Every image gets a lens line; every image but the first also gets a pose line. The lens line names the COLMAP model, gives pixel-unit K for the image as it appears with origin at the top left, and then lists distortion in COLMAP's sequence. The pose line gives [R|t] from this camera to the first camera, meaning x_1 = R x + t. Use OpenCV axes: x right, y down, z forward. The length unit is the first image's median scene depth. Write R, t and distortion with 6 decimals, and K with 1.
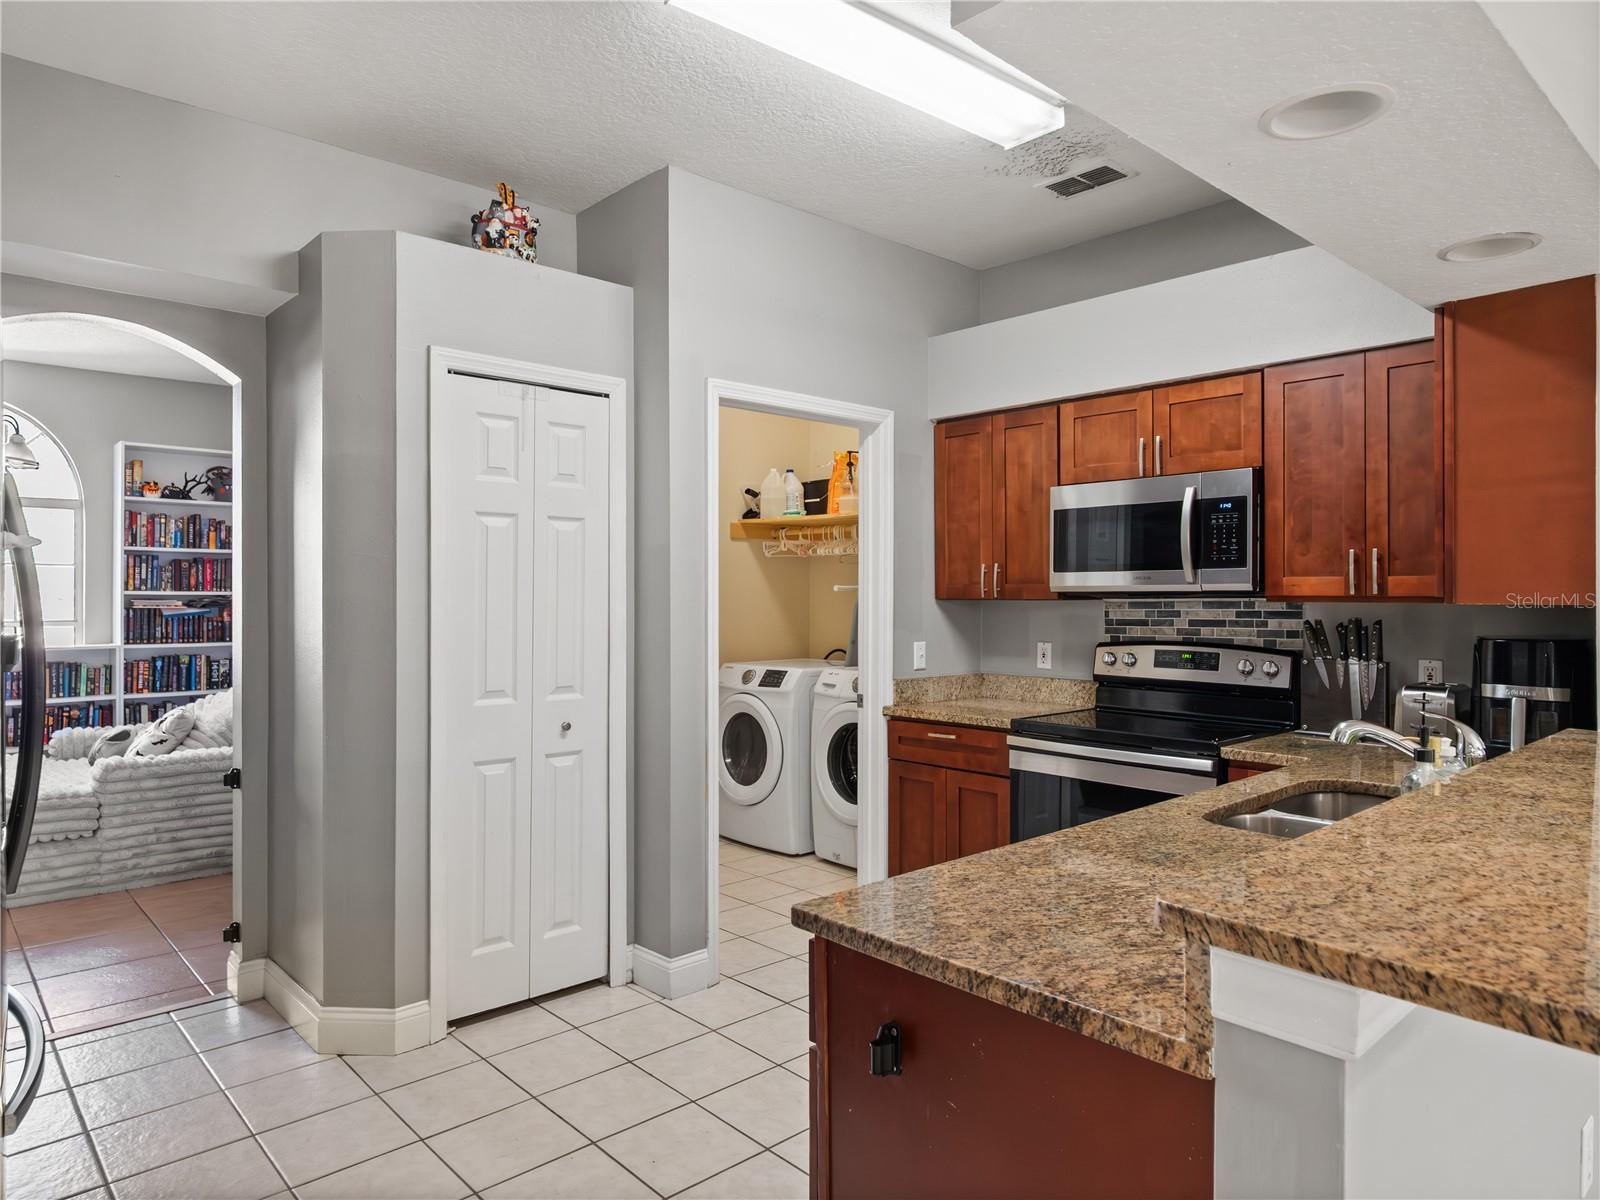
lens RADIAL K [[1015.4, 0, 796.8], [0, 1015.4, 589.6], [0, 0, 1]] dist [0.012999, 0.001064]
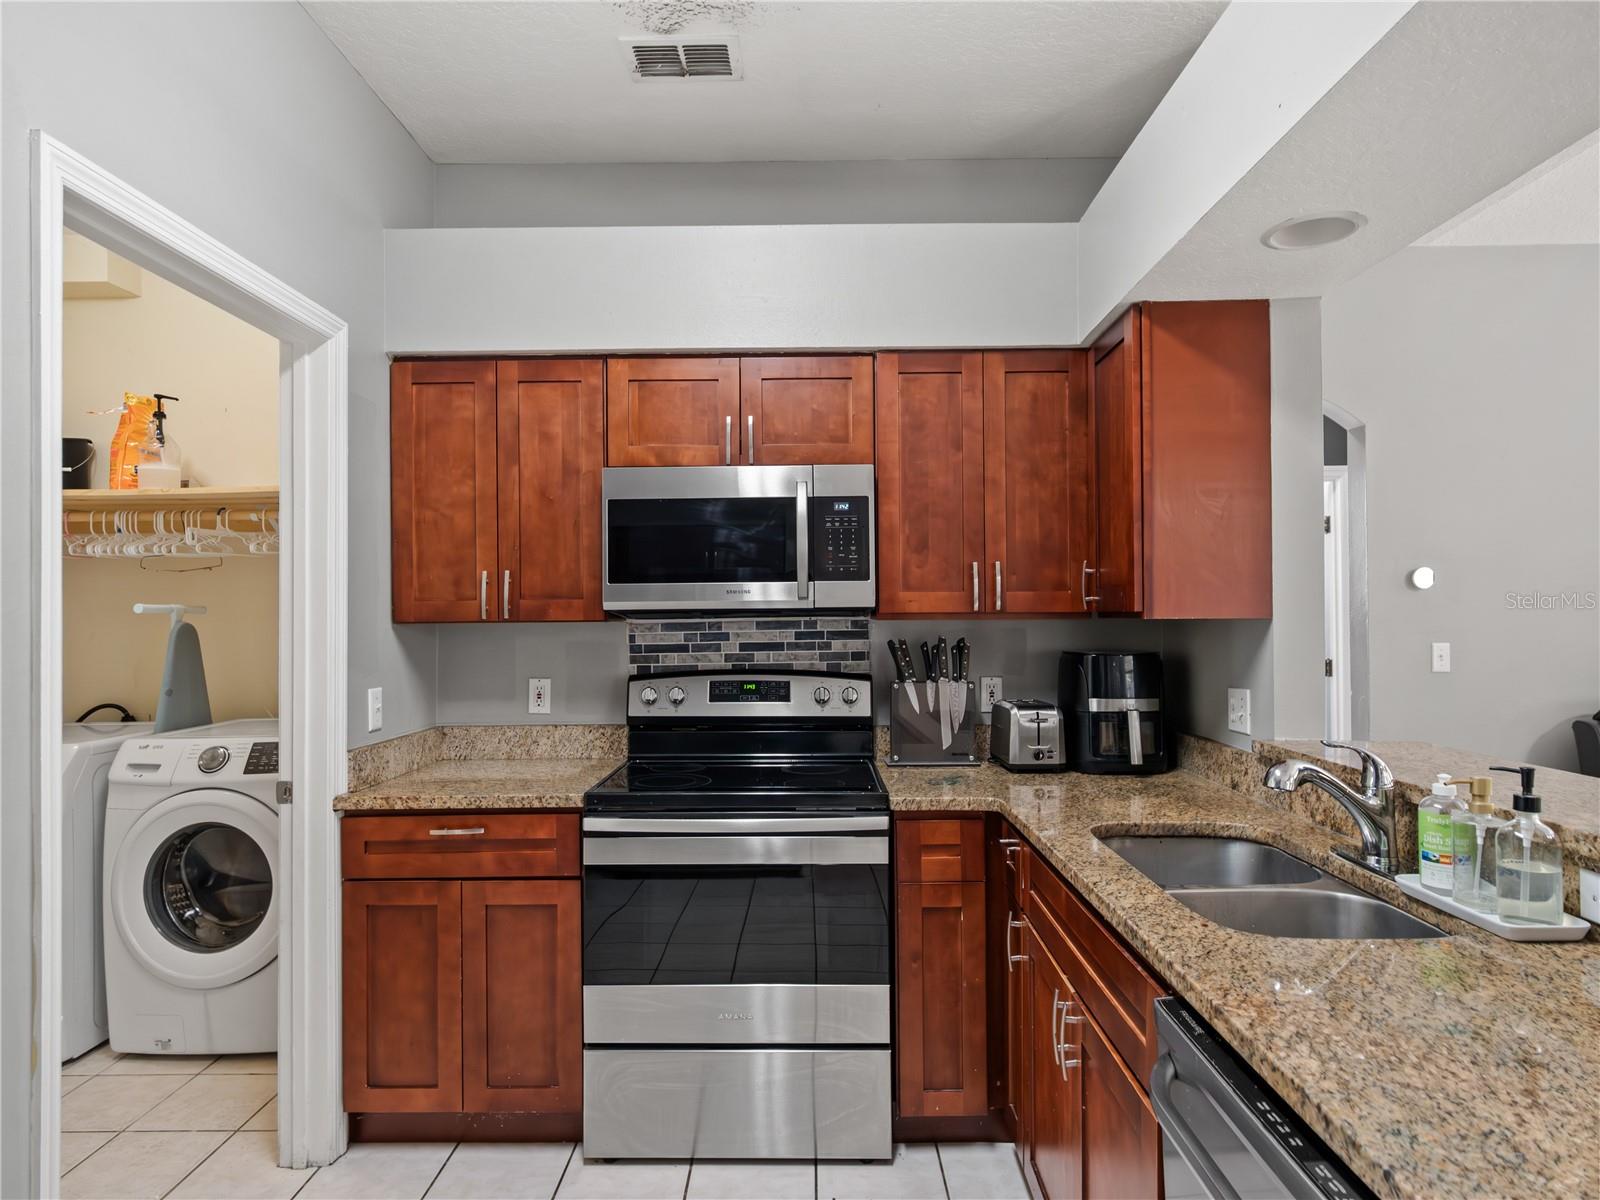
lens RADIAL K [[930.1, 0, 800.9], [0, 930.1, 609.0], [0, 0, 1]] dist [0.004277, -0.007364]
pose [[0.681601, 0.000506, 0.731723, -0.139064], [0.004536, 0.999978, -0.004918, 0.005107], [-0.731710, 0.006671, 0.681584, 0.418390]]
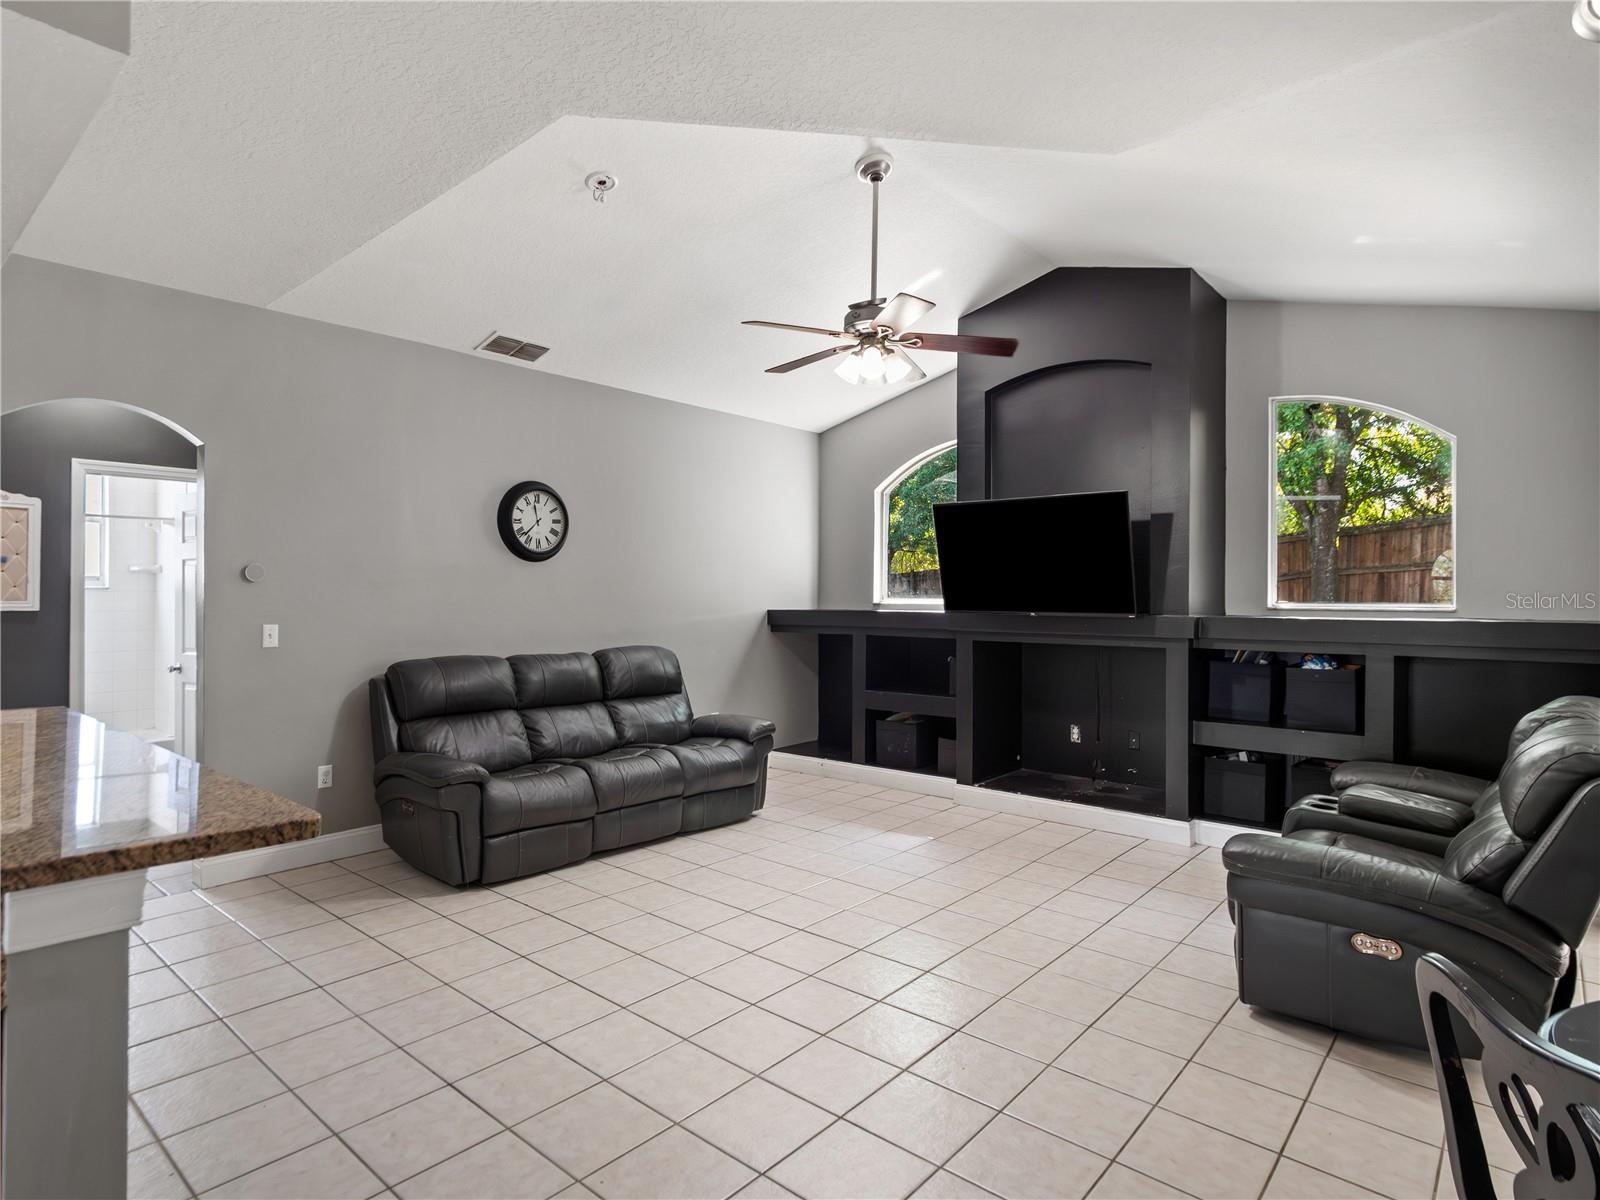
lens RADIAL K [[858.2, 0, 800.9], [0, 858.2, 596.5], [0, 0, 1]] dist [-0.001539, -0.001367]
pose [[-0.118097, 0.000649, 0.993002, -0.173973], [-0.005698, 0.999983, -0.001331, -0.000487], [-0.992986, -0.005815, -0.118091, 0.051299]]
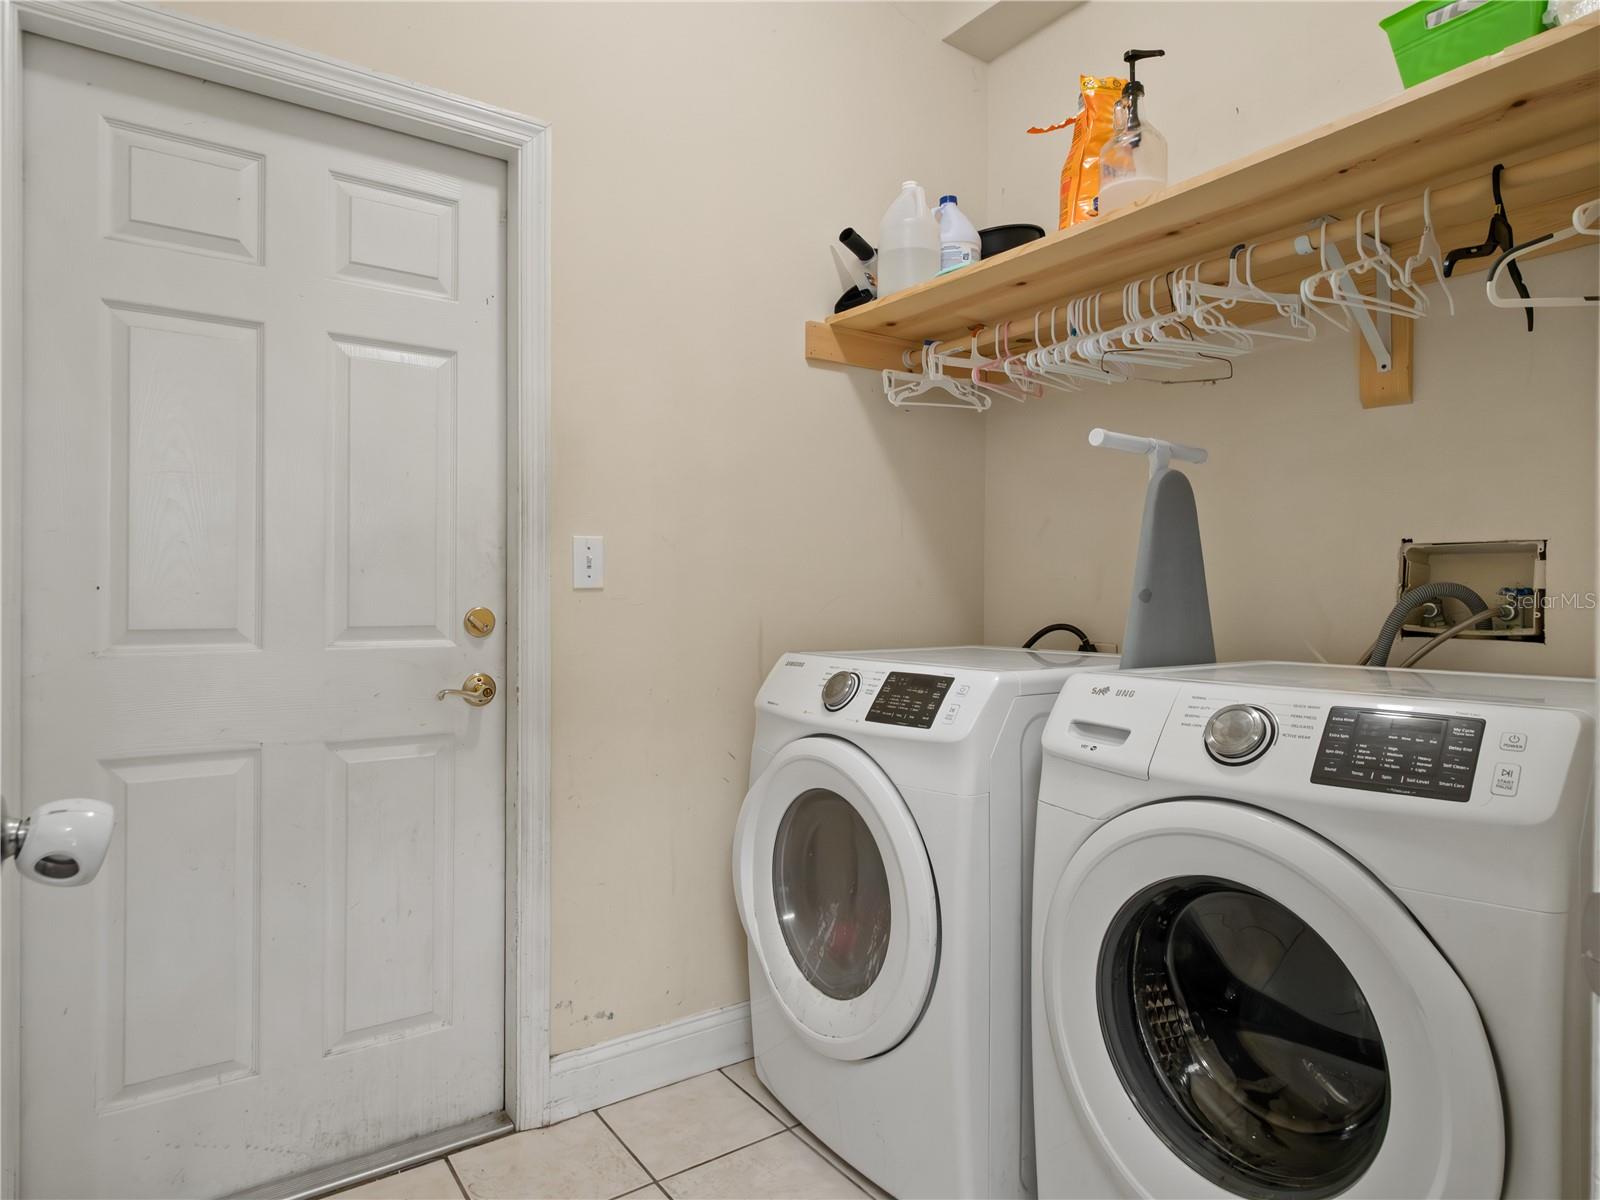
lens RADIAL K [[930.1, 0, 788.3], [0, 930.1, 594.1], [0, 0, 1]] dist [0.004277, -0.007364]
pose [[0.990330, 0.004224, -0.138665, -0.027531], [-0.003367, 0.999974, 0.006419, 0.067303], [0.138688, -0.005890, 0.990319, 0.913645]]
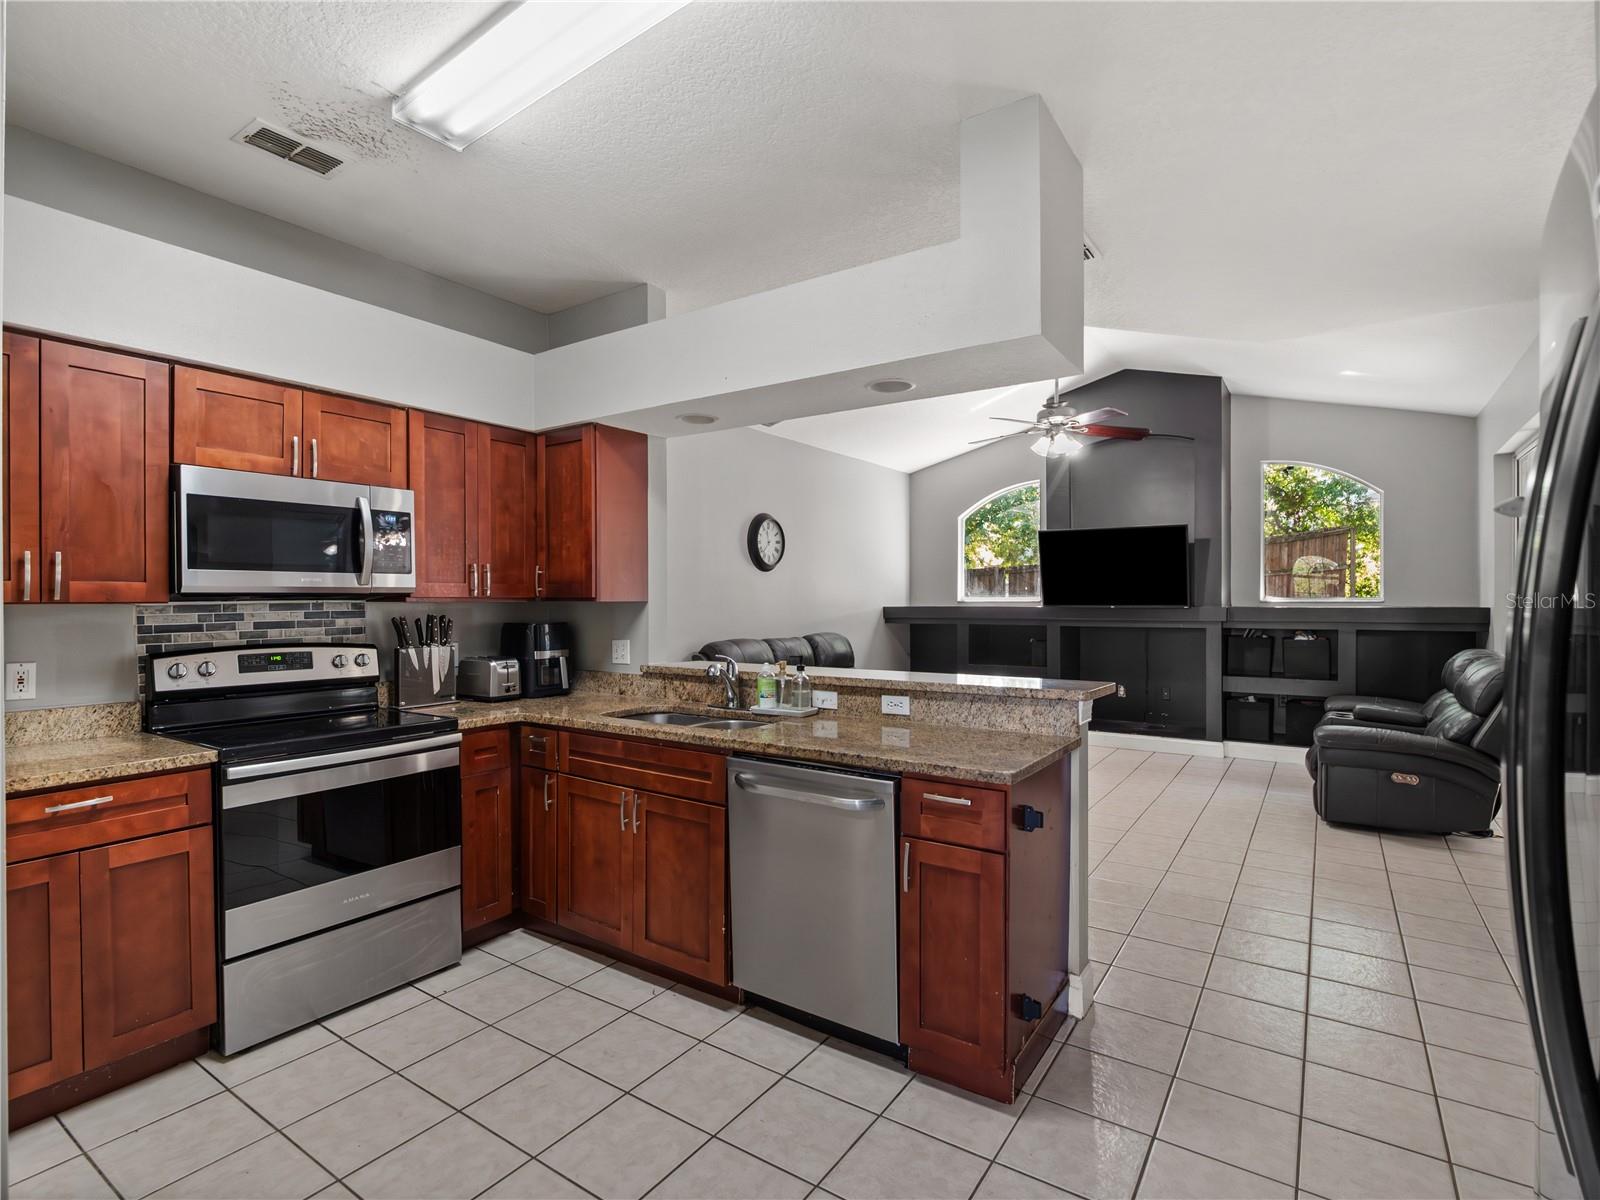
lens RADIAL K [[786.3, 0, 793.6], [0, 786.3, 603.8], [0, 0, 1]] dist [-0.011448, -0.000104]
pose [[-0.230006, -0.002898, 0.973185, -0.455539], [0.001468, 0.999993, 0.003325, 0.009417], [-0.973188, 0.002193, -0.230000, 0.637036]]
